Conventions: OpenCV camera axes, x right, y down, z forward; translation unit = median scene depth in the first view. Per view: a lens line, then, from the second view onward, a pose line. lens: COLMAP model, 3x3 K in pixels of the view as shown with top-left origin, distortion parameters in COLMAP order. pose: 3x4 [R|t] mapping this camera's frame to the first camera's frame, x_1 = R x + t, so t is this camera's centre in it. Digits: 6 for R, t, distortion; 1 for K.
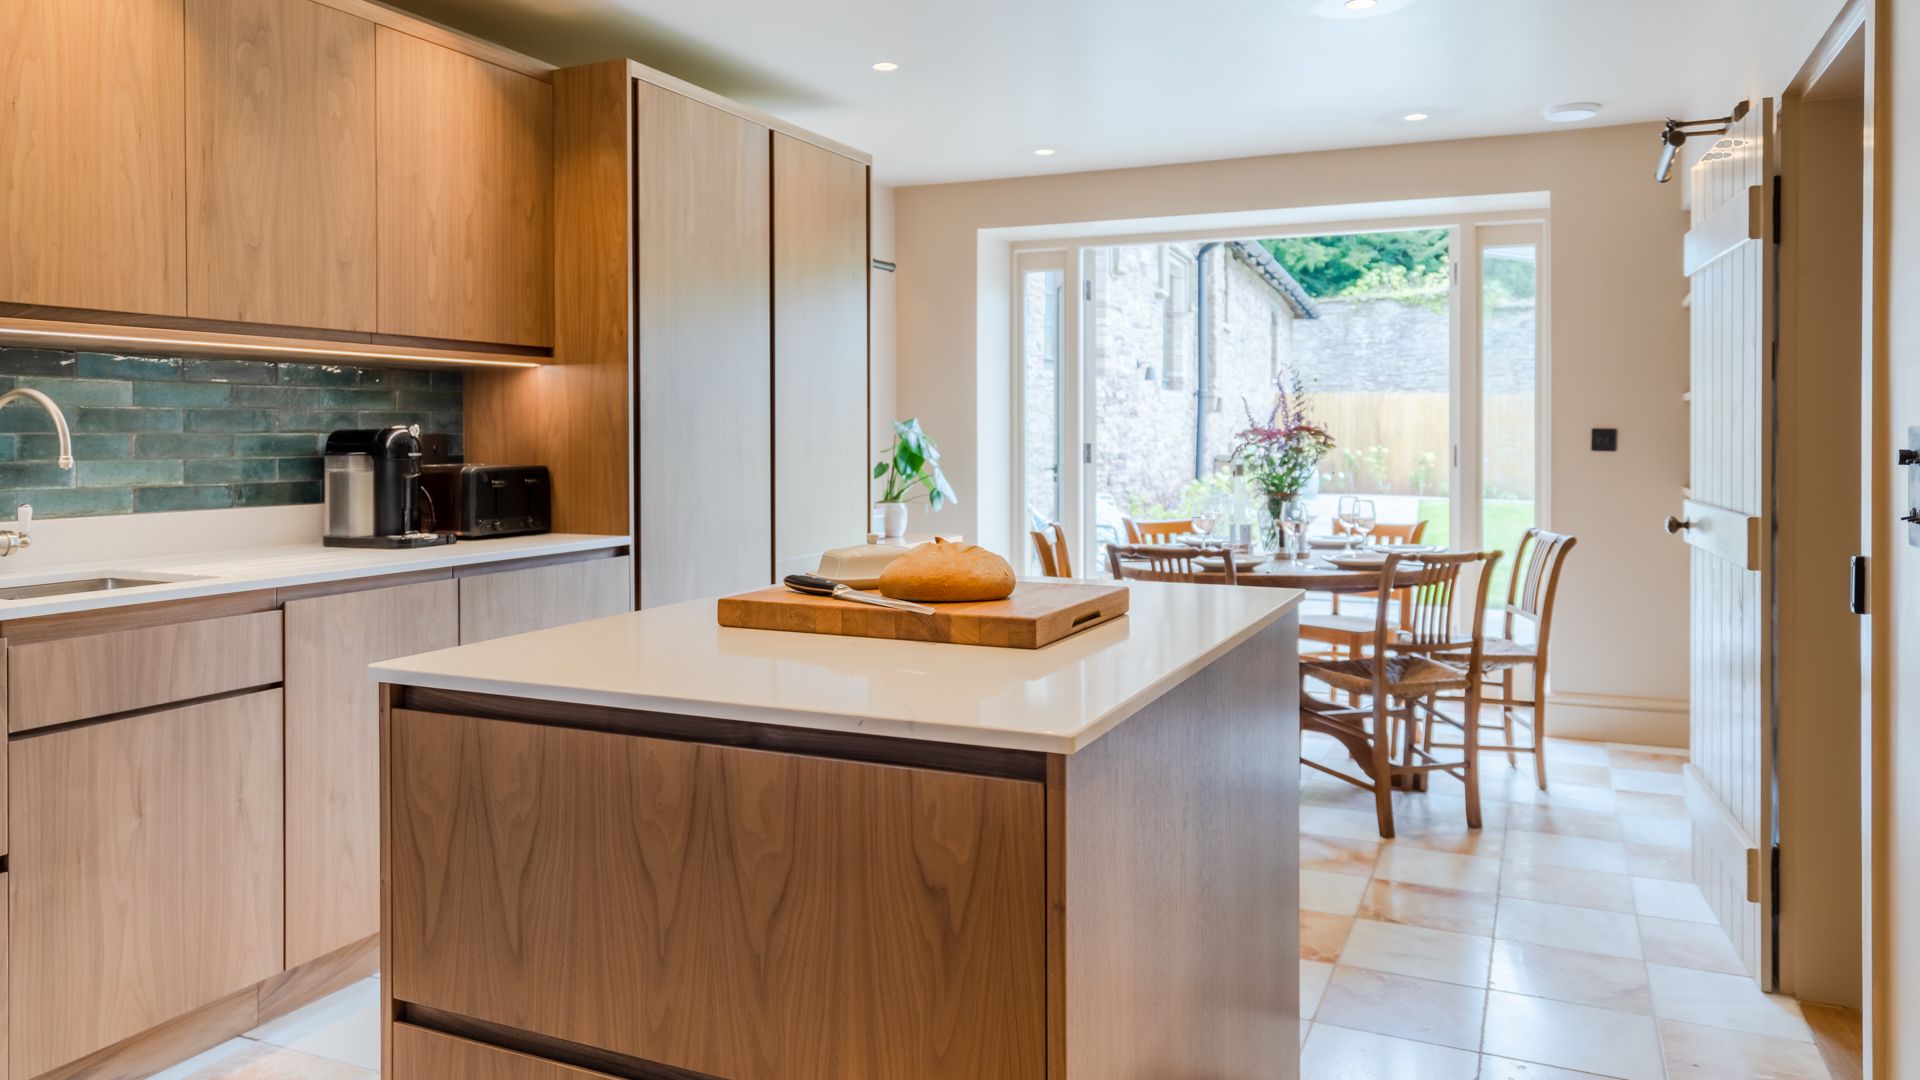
lens RADIAL K [[1333.6, 0, 959.1], [0, 1333.6, 534.4], [0, 0, 1]] dist [-0.005630, -0.000918]
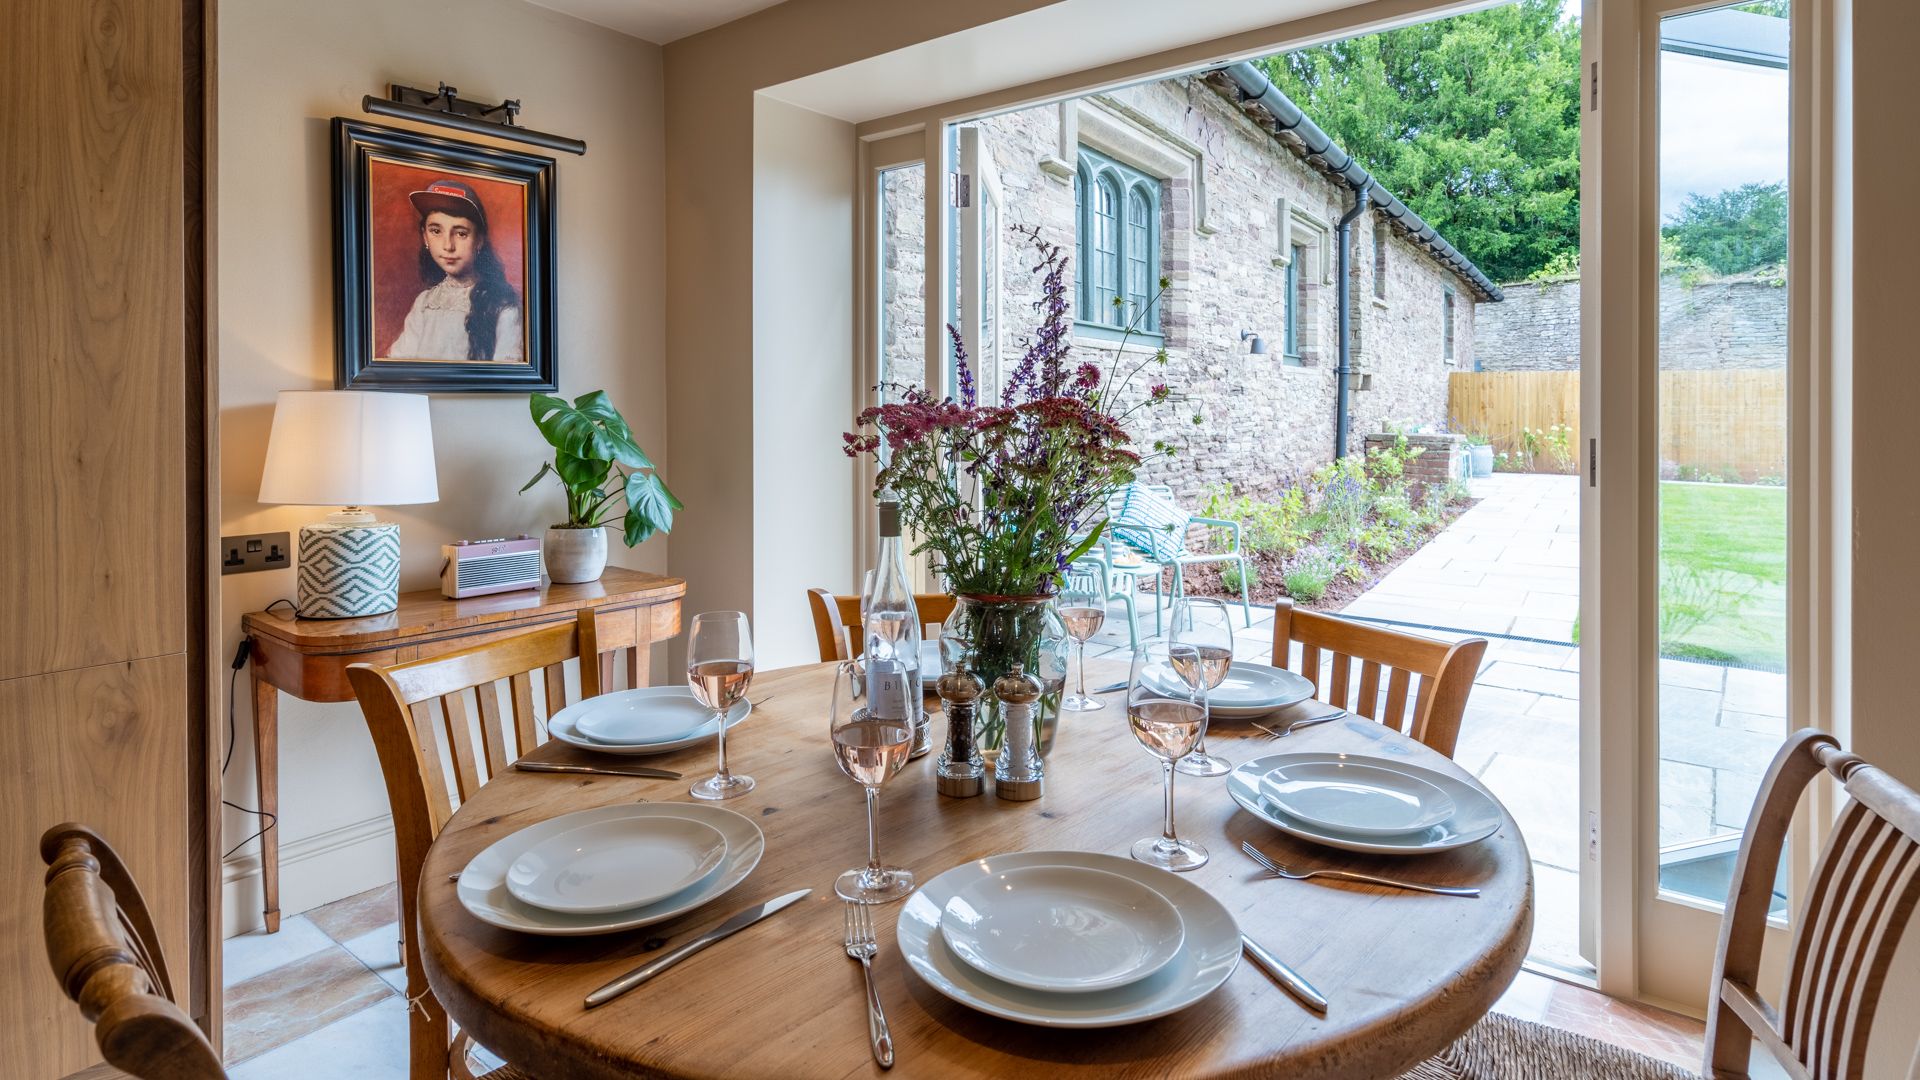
lens RADIAL K [[1032.8, 0, 964.1], [0, 1032.8, 458.5], [0, 0, 1]] dist [0.003841, 0.000711]
pose [[0.972633, 0.011861, -0.232044, 0.084416], [-0.018640, 0.999461, -0.027042, -0.016650], [0.231598, 0.030627, 0.972329, 0.207644]]
